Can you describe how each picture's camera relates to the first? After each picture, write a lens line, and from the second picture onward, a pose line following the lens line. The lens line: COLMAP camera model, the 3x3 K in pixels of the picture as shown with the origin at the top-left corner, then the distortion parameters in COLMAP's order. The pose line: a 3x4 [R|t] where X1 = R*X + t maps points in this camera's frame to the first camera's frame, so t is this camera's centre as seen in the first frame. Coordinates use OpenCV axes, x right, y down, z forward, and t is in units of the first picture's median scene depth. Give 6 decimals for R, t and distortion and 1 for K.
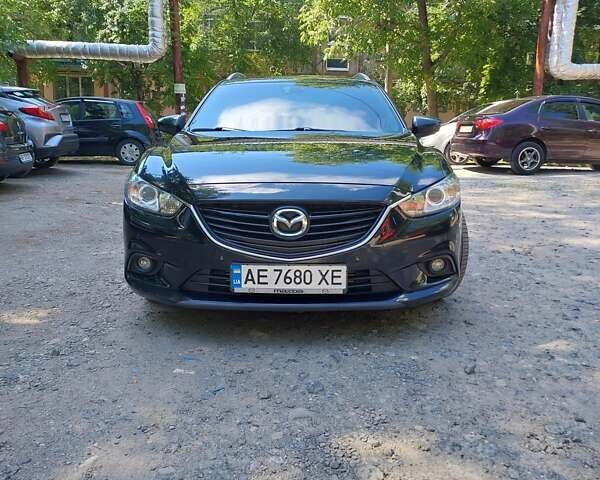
lens RADIAL K [[555.8, 0, 299.9], [0, 555.8, 240.2], [0, 0, 1]] dist [0.028980, 0.000000]
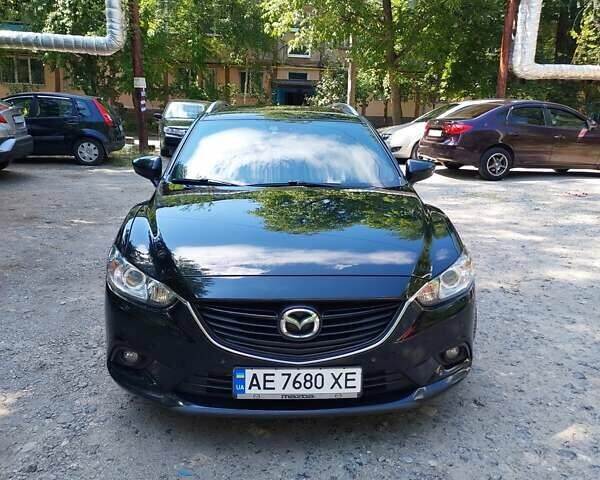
lens RADIAL K [[555.8, 0, 298.5], [0, 555.8, 242.5], [0, 0, 1]] dist [0.028980, 0.000000]
pose [[0.997495, -0.004650, 0.070589, -0.065210], [0.002340, 0.999460, 0.032772, -0.149855], [-0.070703, -0.032524, 0.996967, 0.083721]]
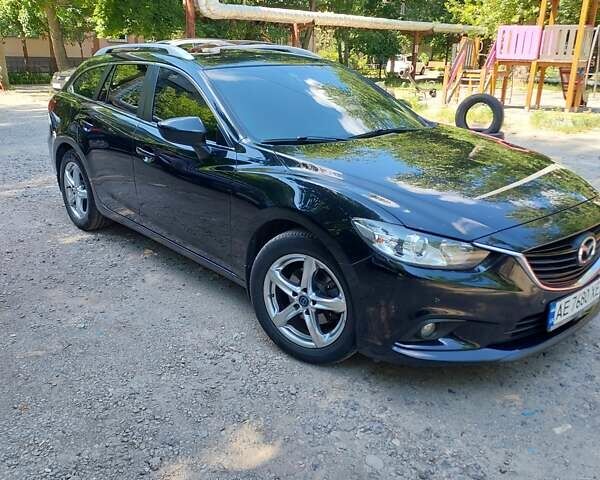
lens RADIAL K [[555.8, 0, 298.8], [0, 555.8, 239.3], [0, 0, 1]] dist [0.028980, 0.000000]
pose [[0.755563, -0.215769, 0.618521, -0.844031], [0.135863, 0.975282, 0.174259, -0.245443], [-0.640832, -0.047630, 0.766202, 0.417223]]
